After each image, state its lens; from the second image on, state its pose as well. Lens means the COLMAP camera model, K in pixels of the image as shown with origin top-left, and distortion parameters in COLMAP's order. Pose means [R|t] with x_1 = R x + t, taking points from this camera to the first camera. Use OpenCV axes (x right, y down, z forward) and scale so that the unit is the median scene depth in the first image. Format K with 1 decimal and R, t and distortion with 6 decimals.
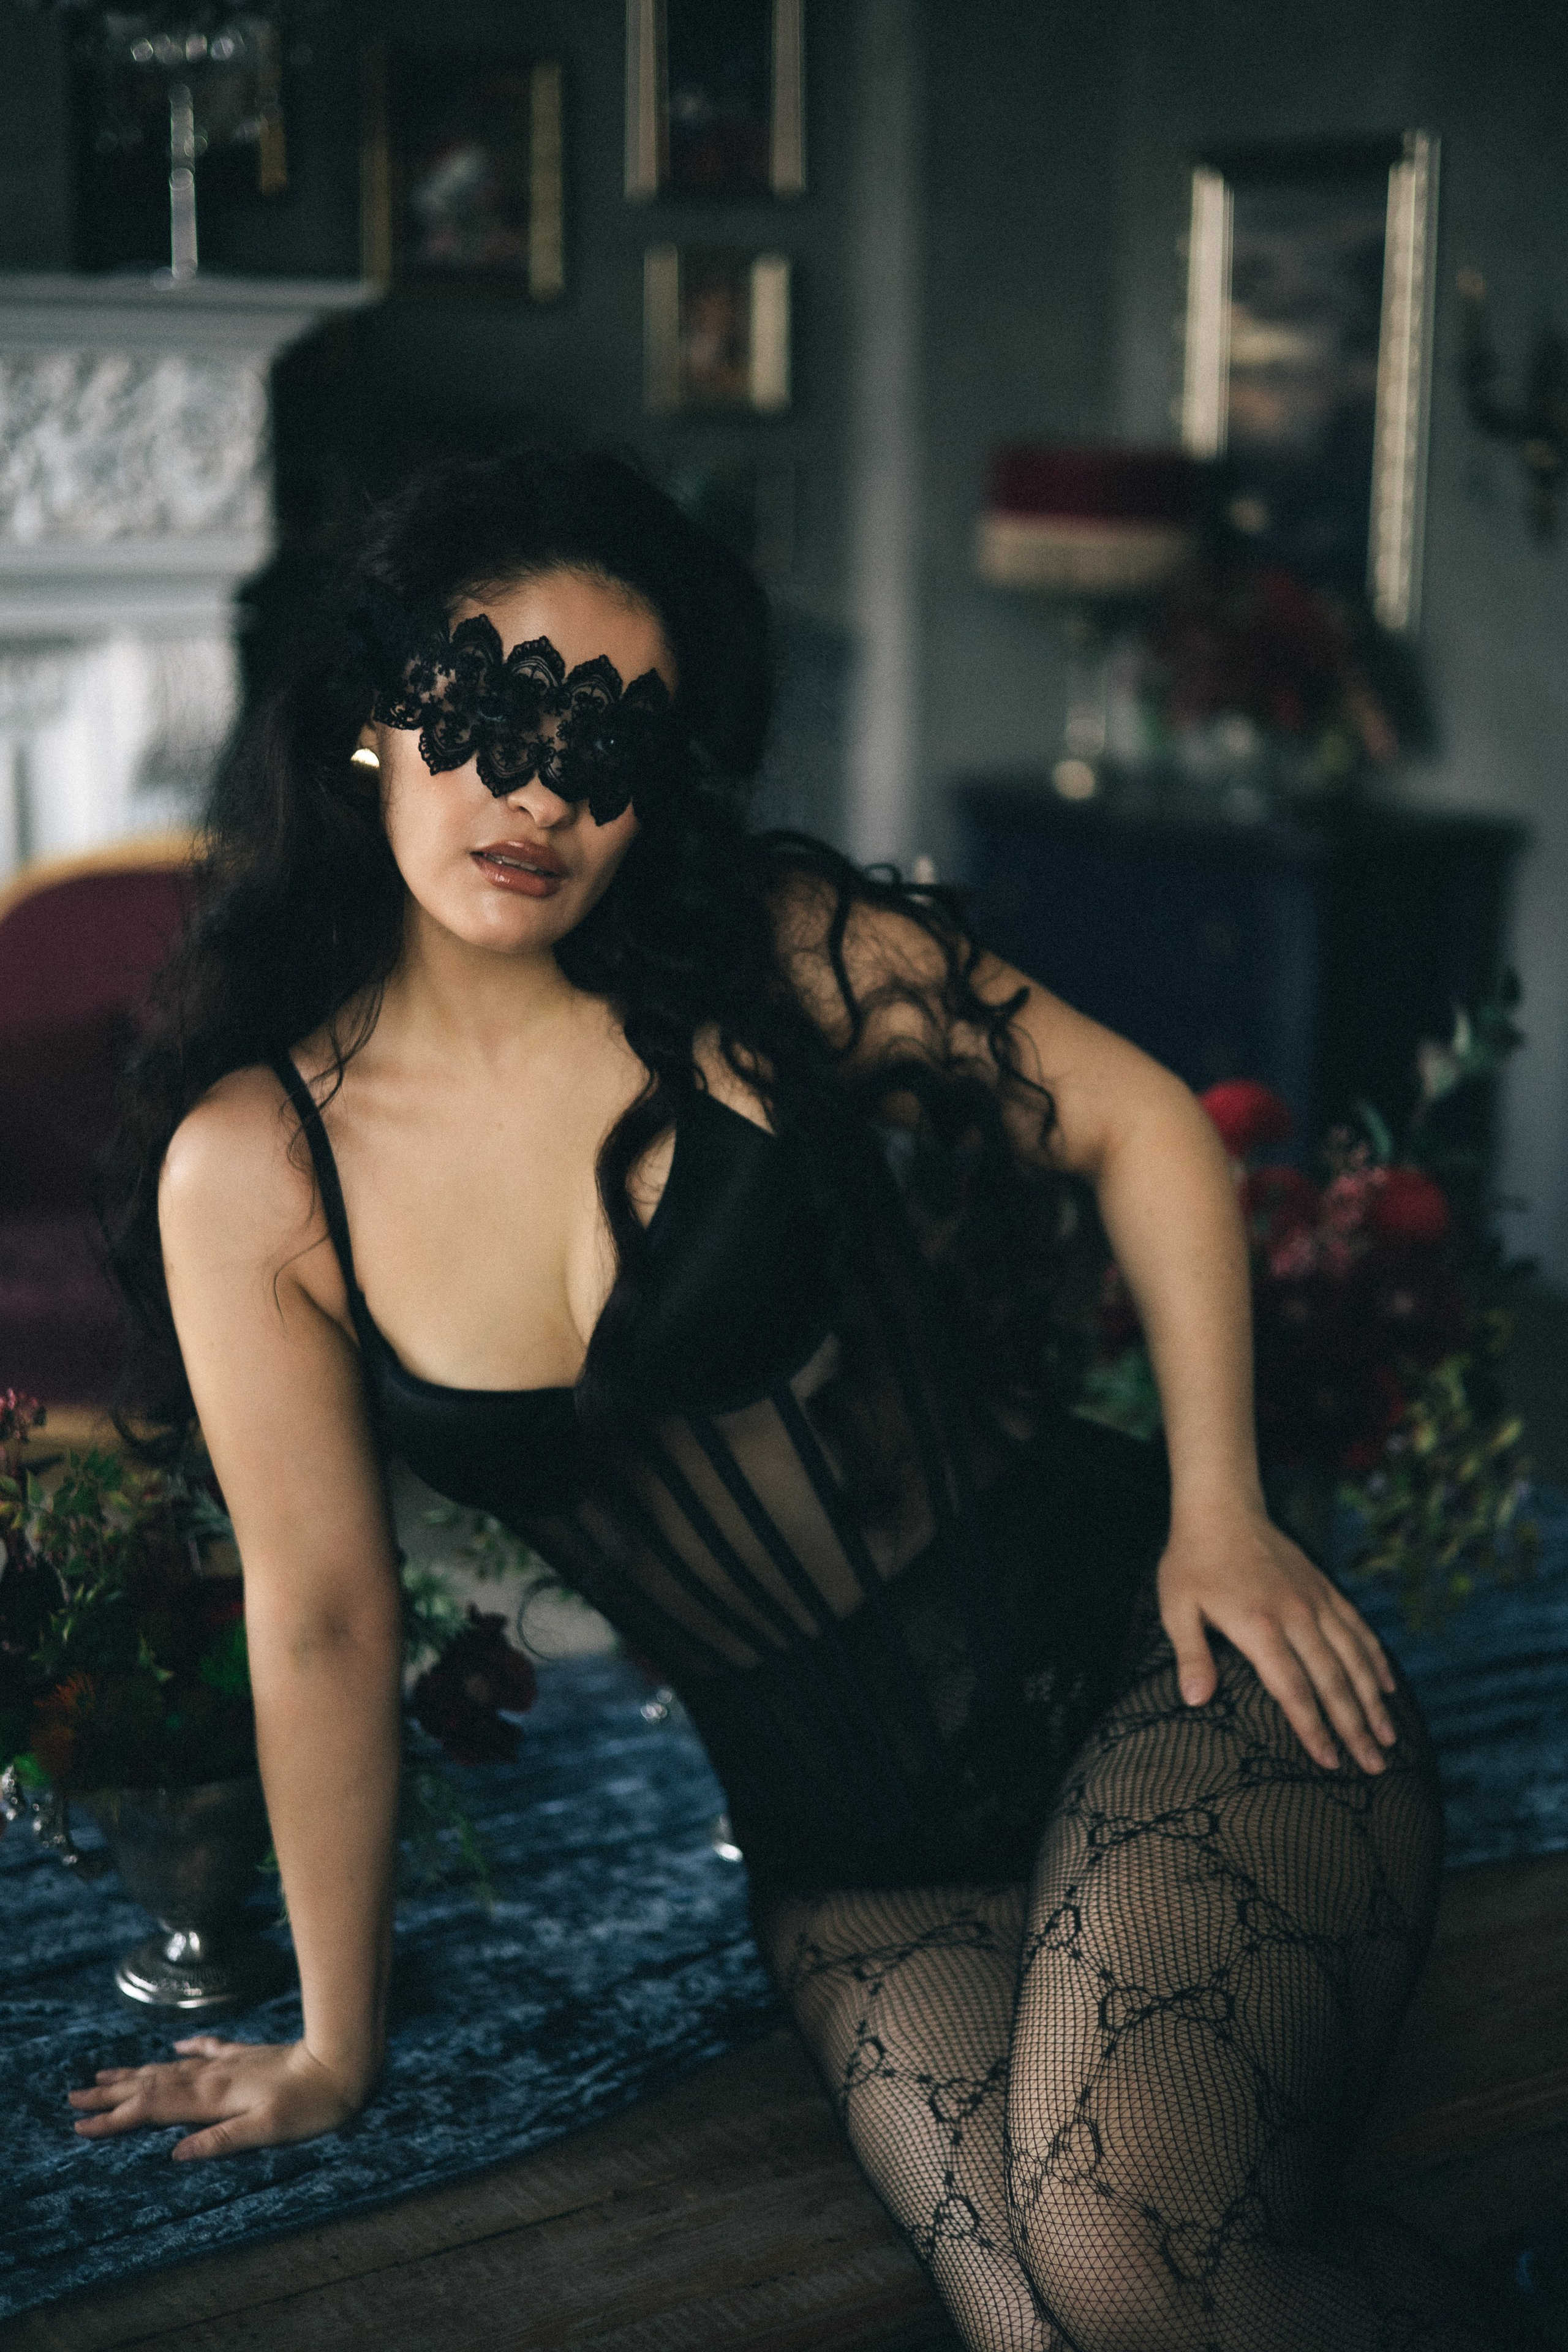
lens RADIAL K [[3583.4, 0, 784.0], [0, 3583.4, 1176.0], [0, 0, 1]] dist [-0.166886, -0.047486]
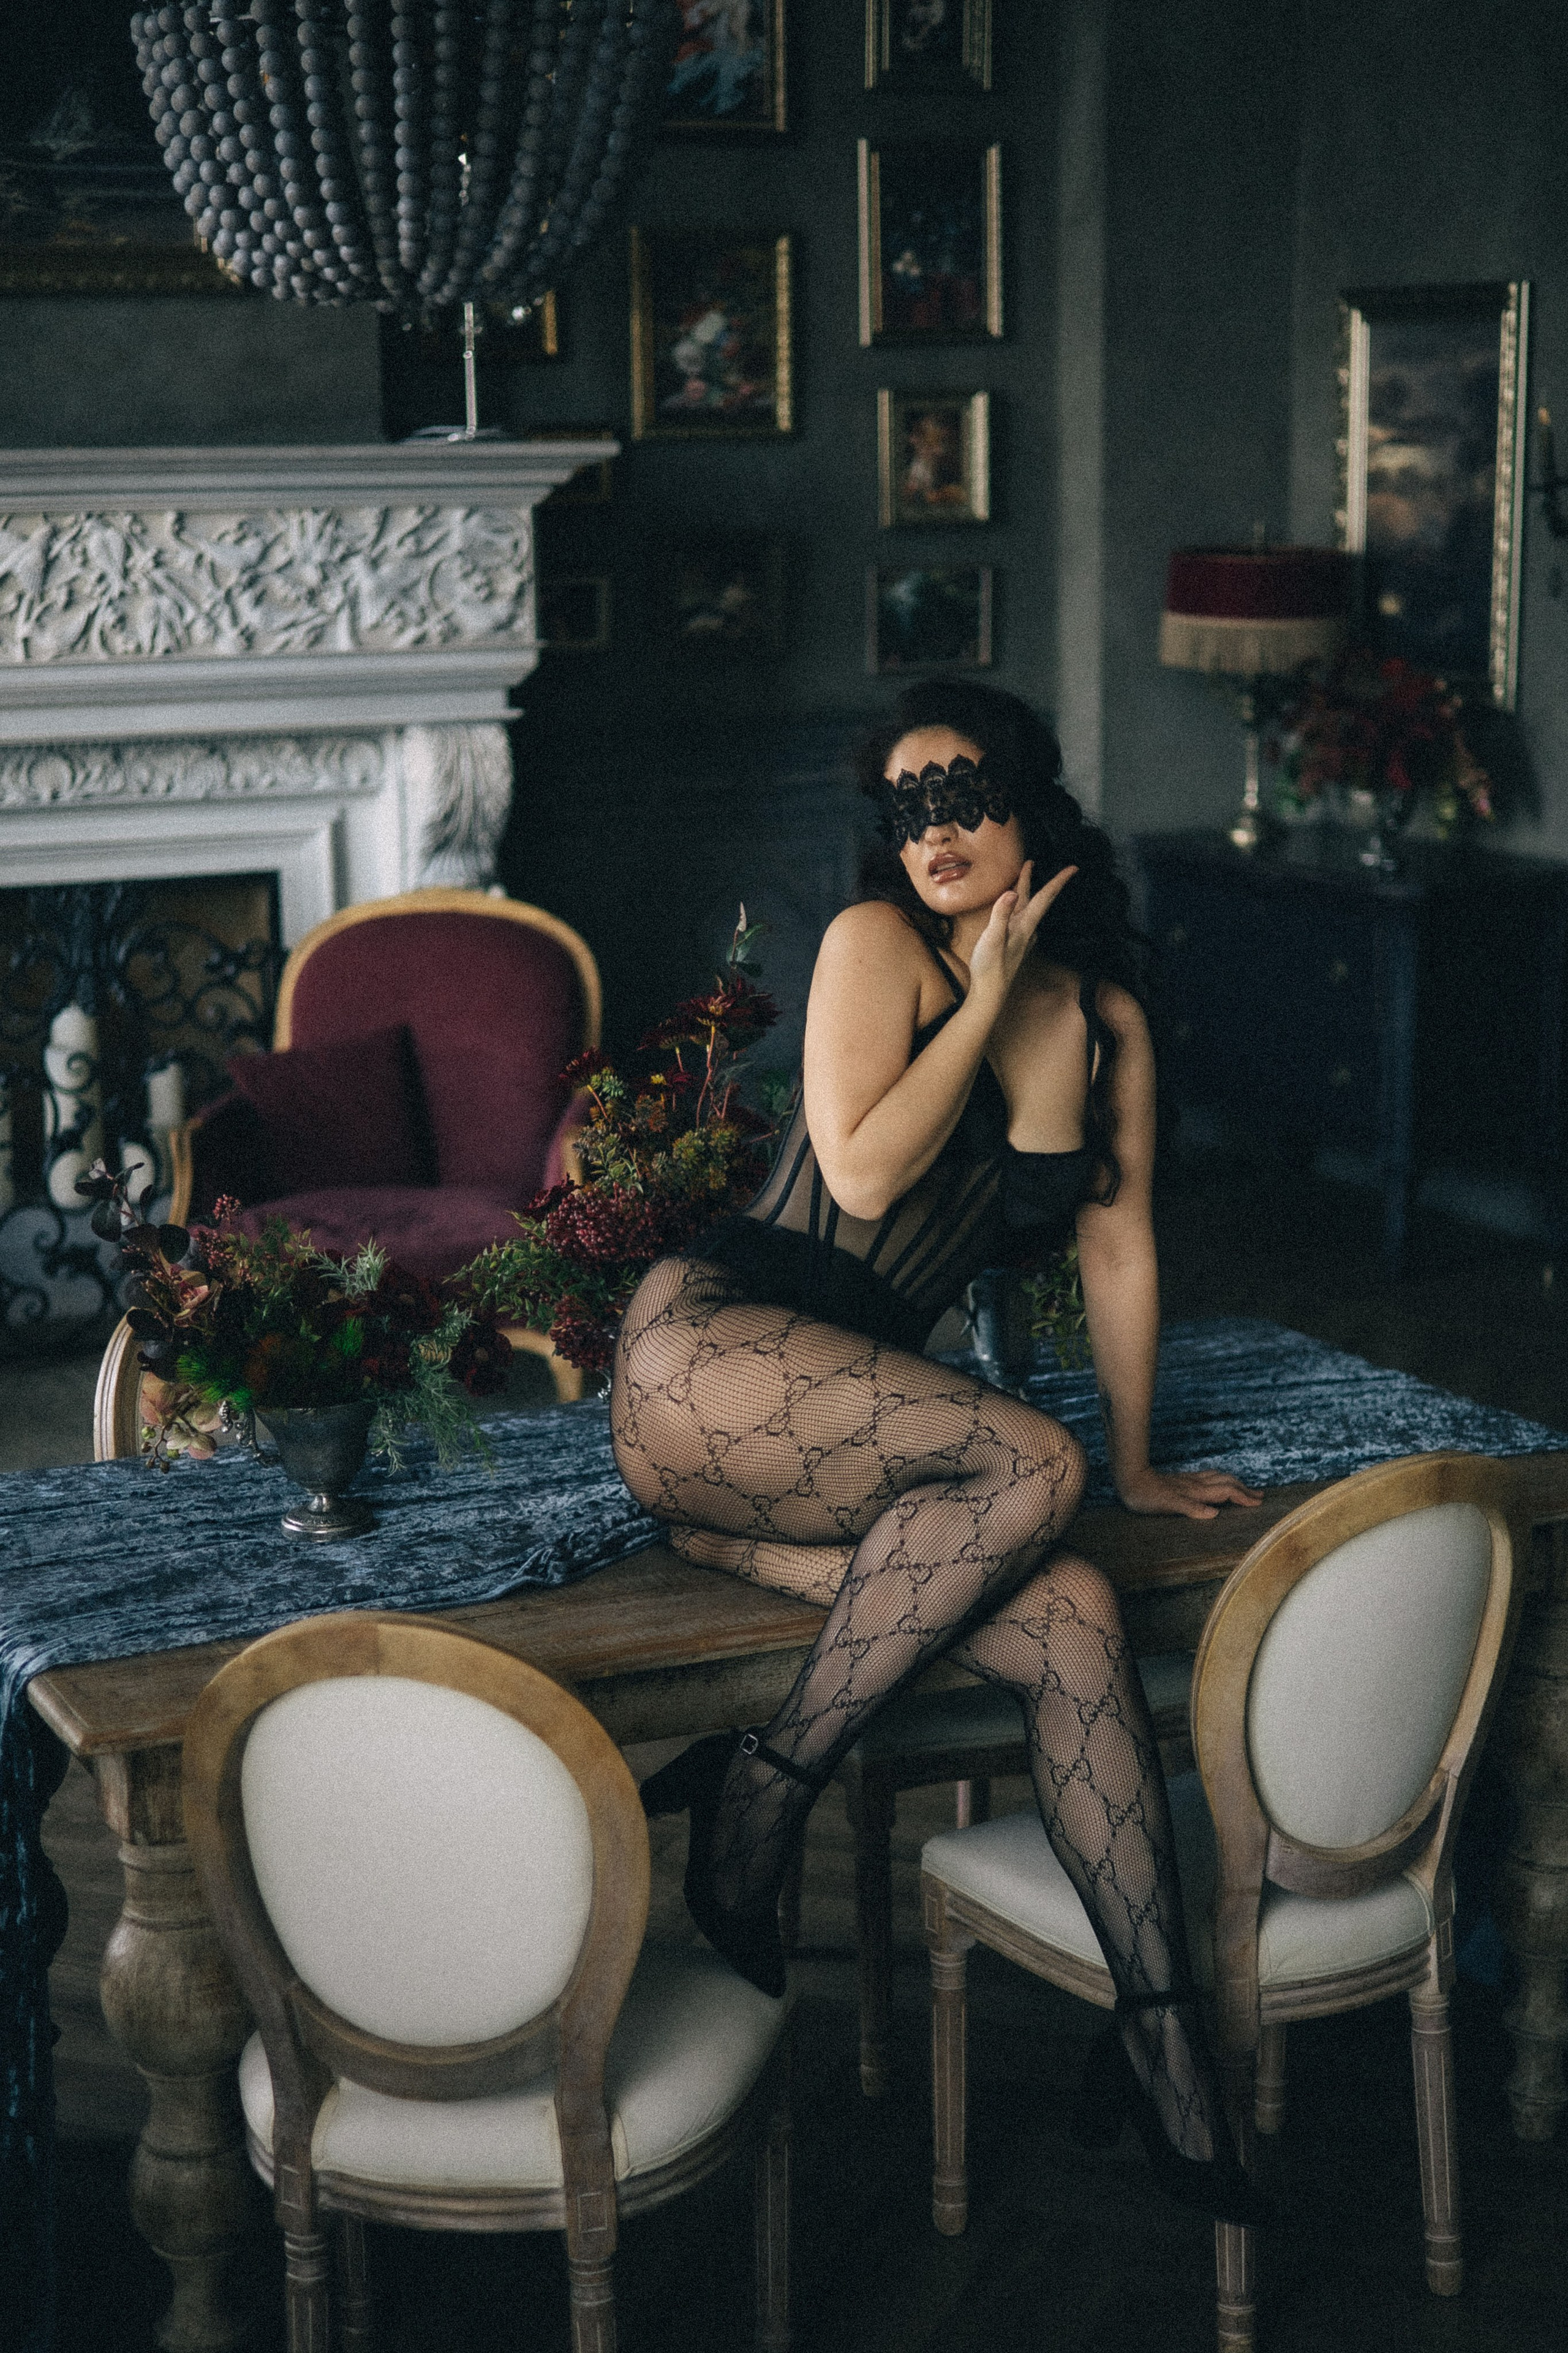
lens RADIAL K [[3584.6, 0, 784.0], [0, 3584.6, 1176.5], [0, 0, 1]] dist [-0.166886, -0.047486]
pose [[0.994232, -0.002477, -0.107223, 0.061151], [0.001004, 0.999904, -0.013789, 0.017202], [0.107246, 0.013602, 0.994139, -0.183461]]
